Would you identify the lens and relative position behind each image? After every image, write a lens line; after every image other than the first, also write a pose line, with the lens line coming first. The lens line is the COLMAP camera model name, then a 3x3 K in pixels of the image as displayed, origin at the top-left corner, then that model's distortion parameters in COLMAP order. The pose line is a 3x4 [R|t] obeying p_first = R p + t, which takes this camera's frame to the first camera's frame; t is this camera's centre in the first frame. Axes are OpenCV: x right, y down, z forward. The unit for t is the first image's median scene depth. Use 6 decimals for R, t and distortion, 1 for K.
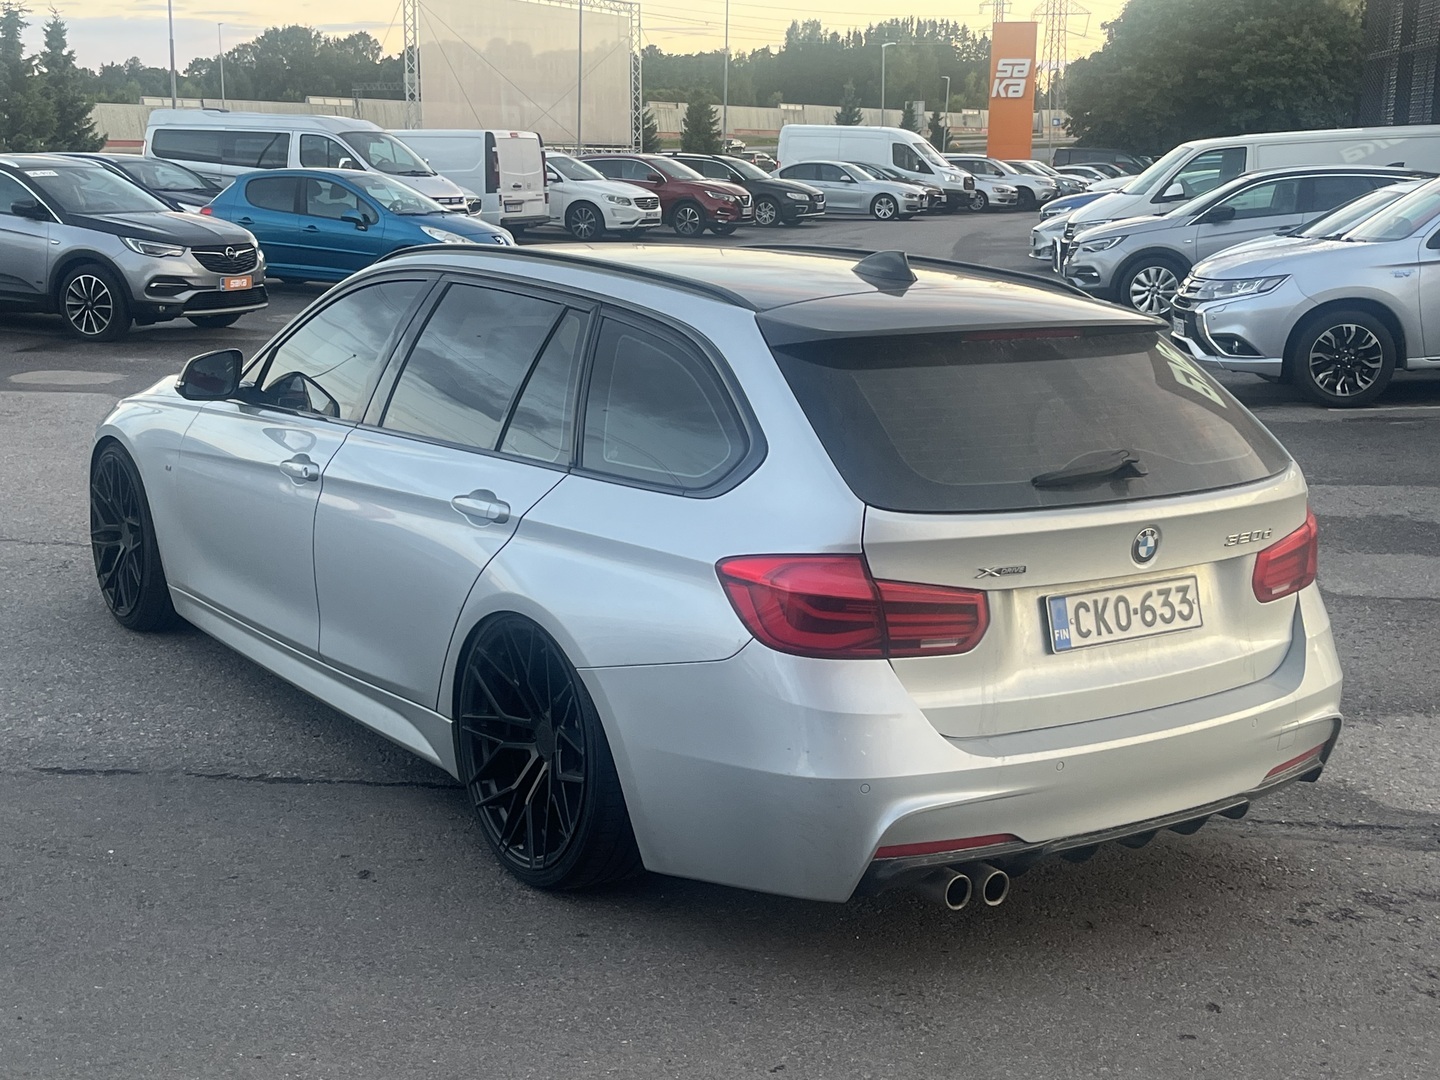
lens RADIAL K [[1871.8, 0, 717.4], [0, 1871.8, 545.0], [0, 0, 1]] dist [0.025399, 0.000000]
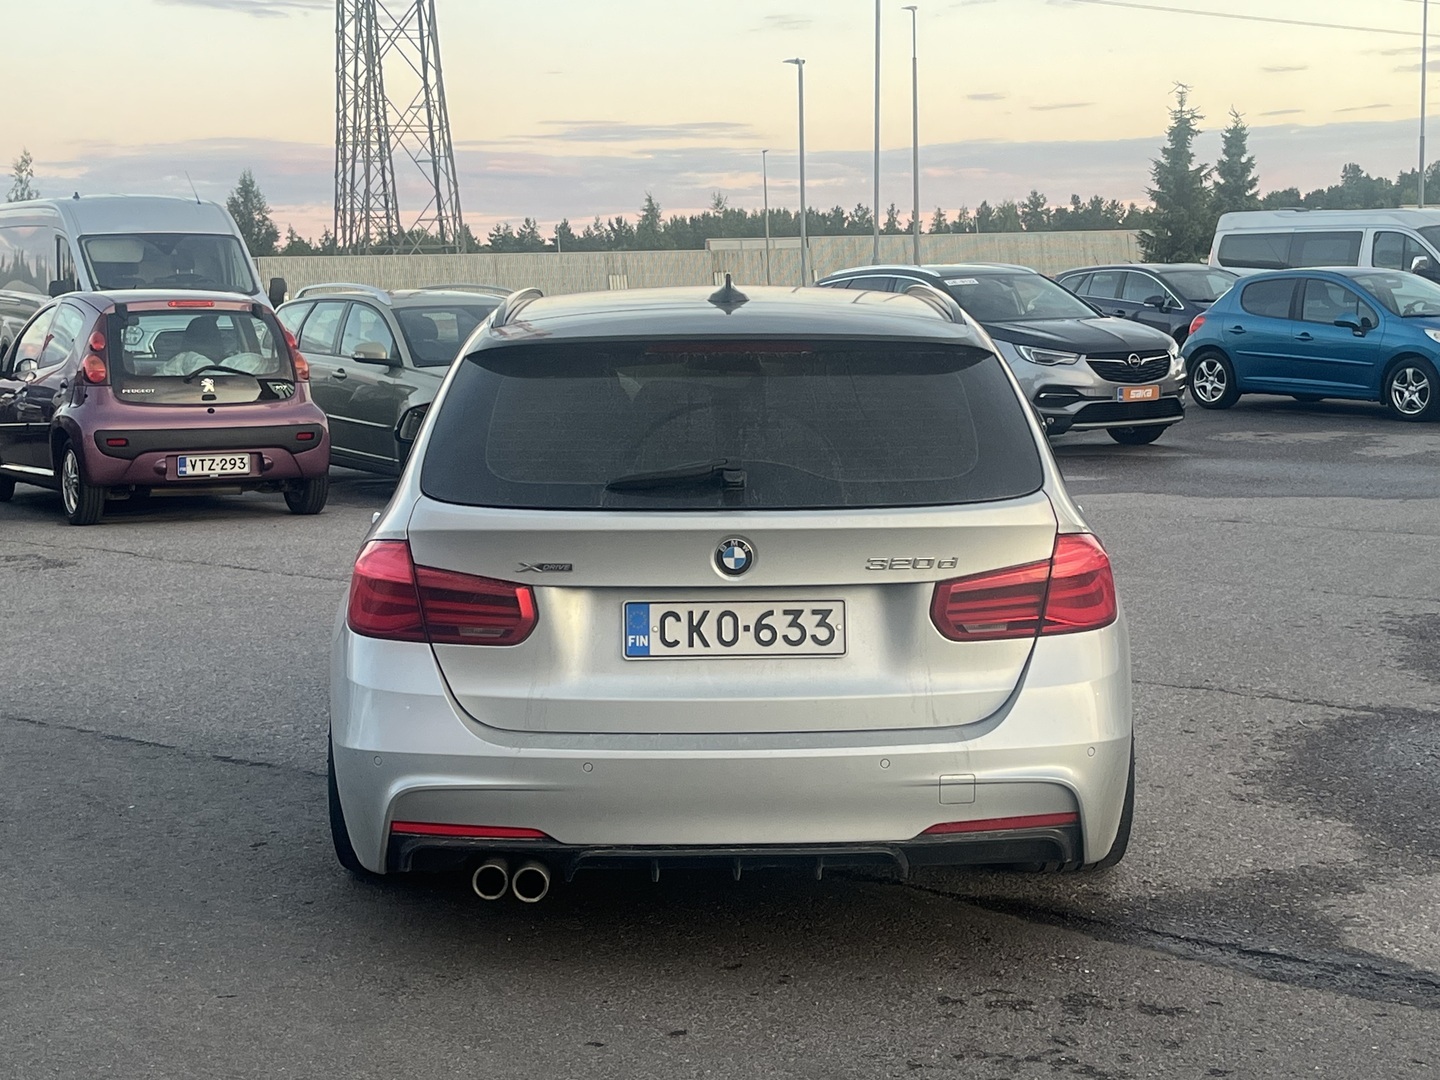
lens RADIAL K [[2245.6, 0, 724.4], [0, 2245.6, 533.7], [0, 0, 1]] dist [0.069714, 0.000000]
pose [[0.822185, 0.028538, -0.568504, 0.848889], [-0.080391, 0.994554, -0.066337, 0.063303], [0.563514, 0.100244, 0.820002, 0.048420]]
